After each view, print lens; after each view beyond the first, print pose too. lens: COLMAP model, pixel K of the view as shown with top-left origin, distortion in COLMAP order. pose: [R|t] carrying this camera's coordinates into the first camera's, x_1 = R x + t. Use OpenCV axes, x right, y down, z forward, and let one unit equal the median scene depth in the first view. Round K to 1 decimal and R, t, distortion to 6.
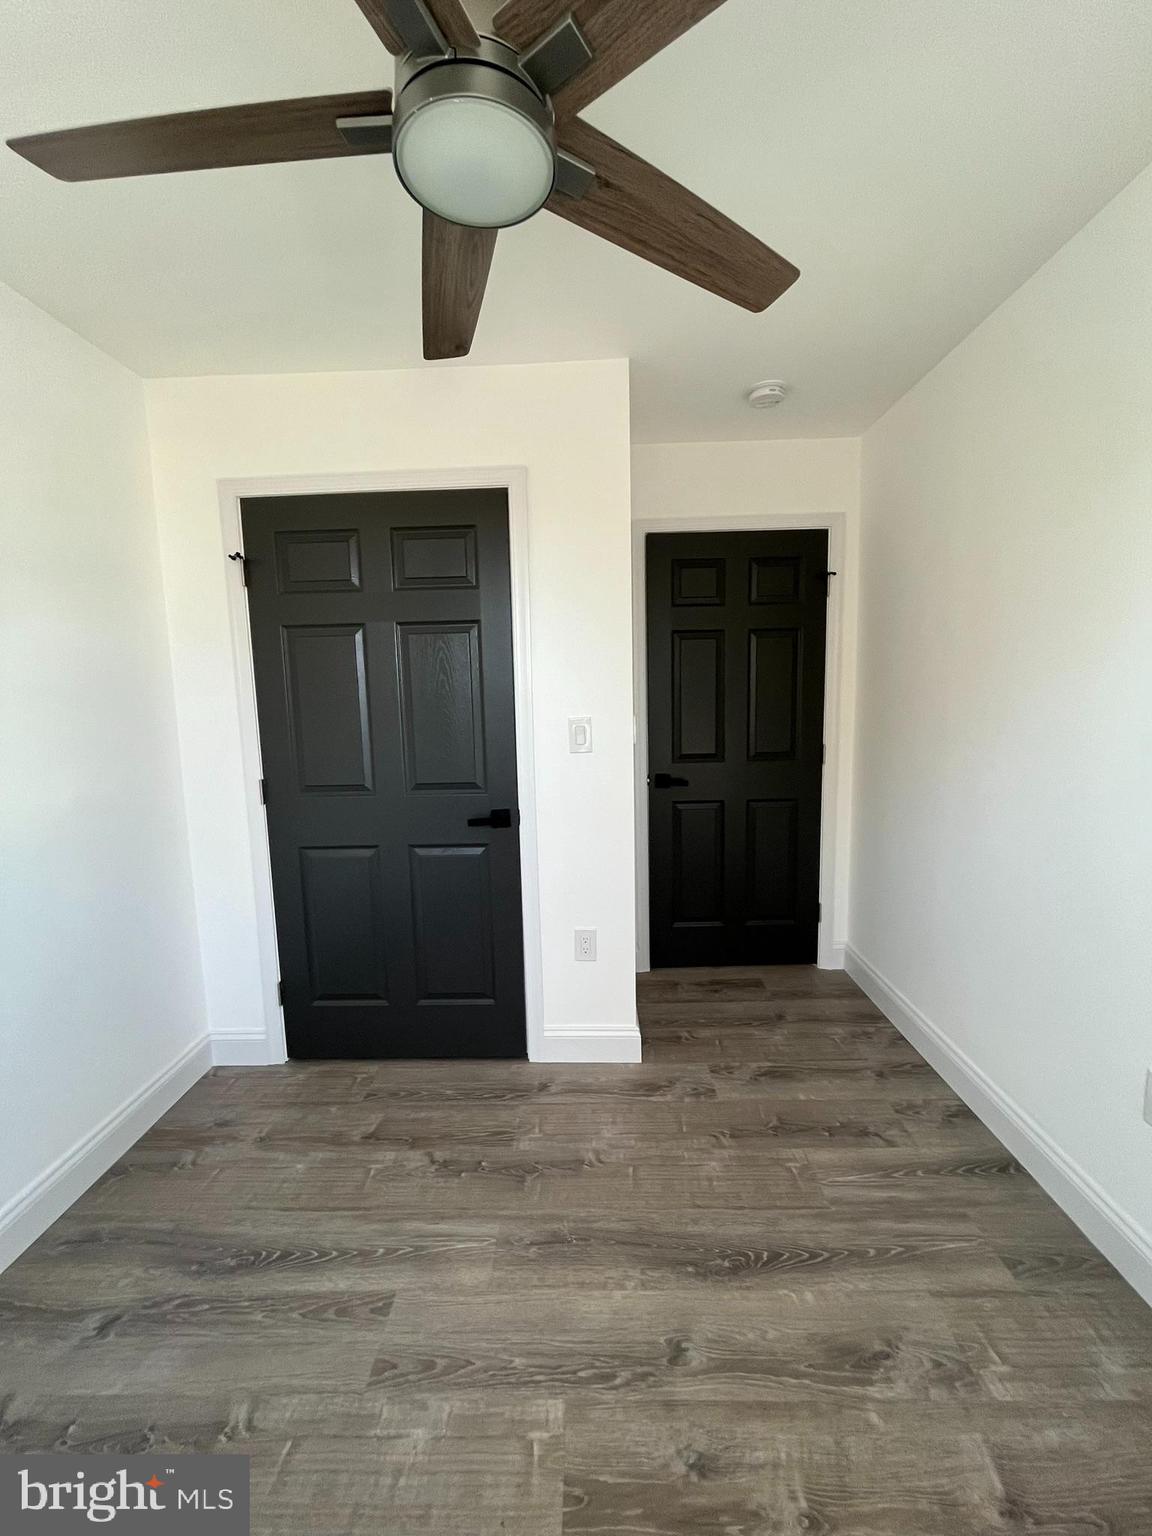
lens RADIAL K [[621.3, 0, 562.6], [0, 621.3, 778.2], [0, 0, 1]] dist [-0.002558, -0.000427]
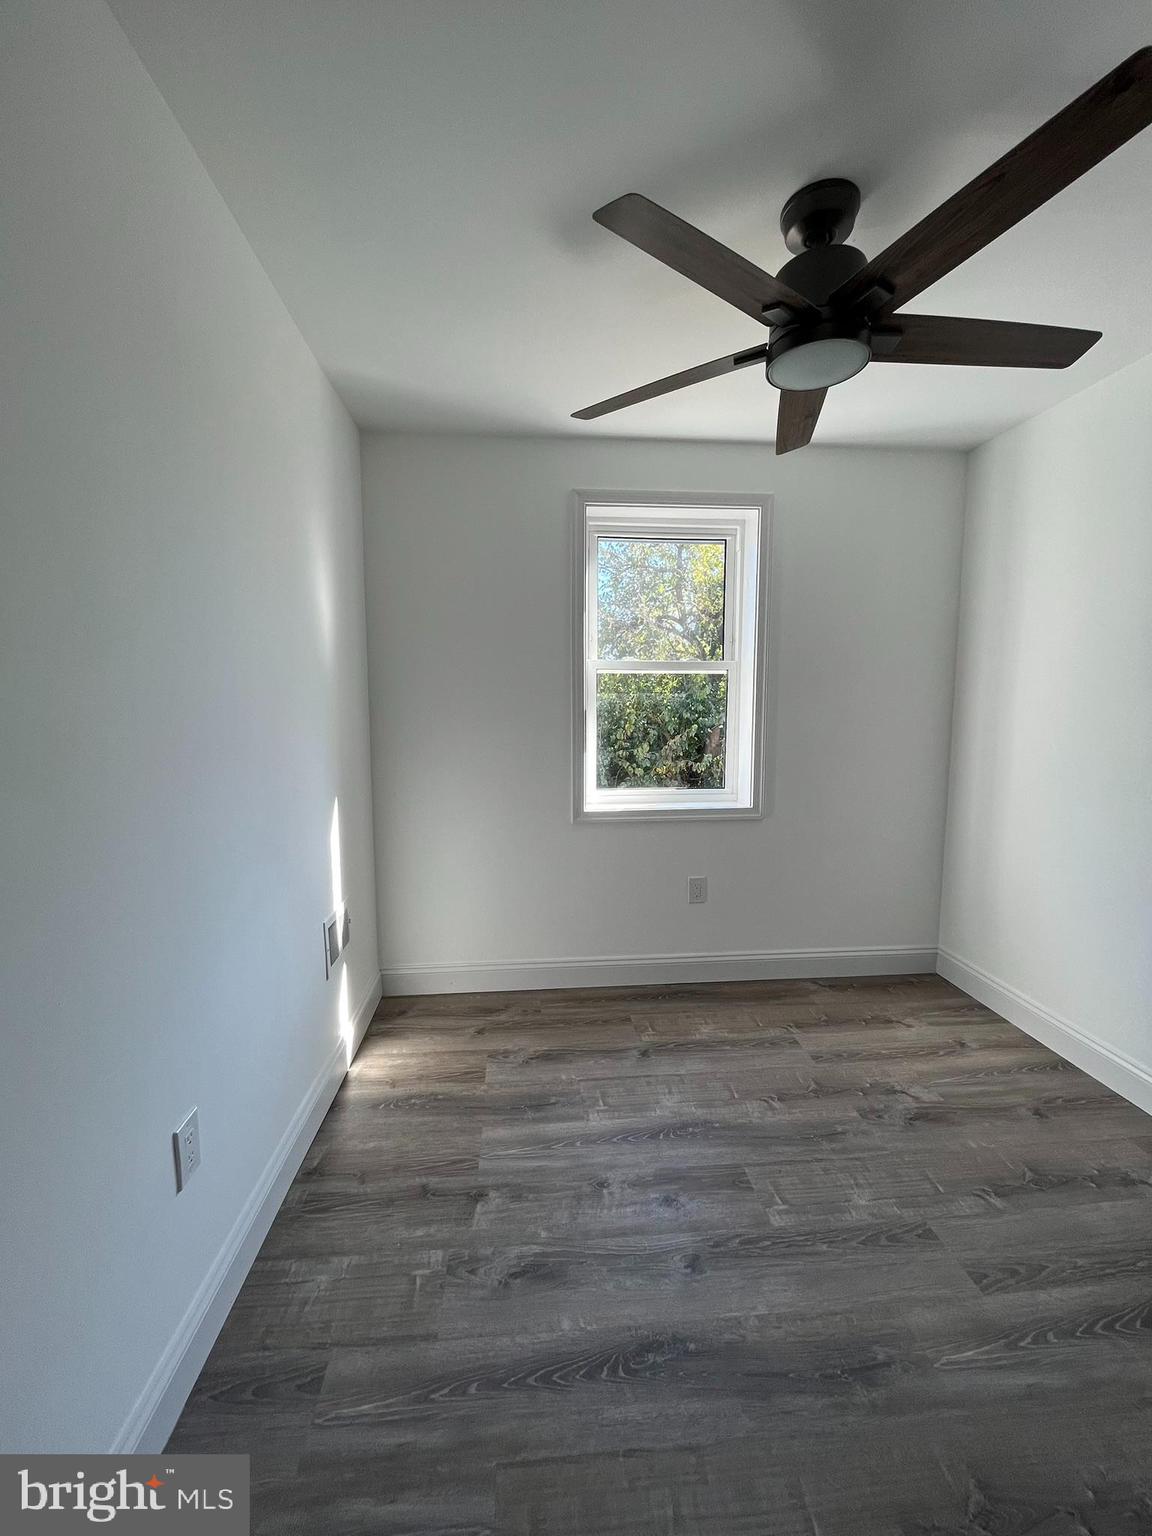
lens RADIAL K [[621.3, 0, 576.9], [0, 621.3, 769.5], [0, 0, 1]] dist [-0.002558, -0.000427]
pose [[-0.991029, 0.037060, -0.128405, 0.513309], [0.004325, 0.969172, 0.246346, -0.235127], [0.133576, 0.243580, -0.960638, 1.855642]]
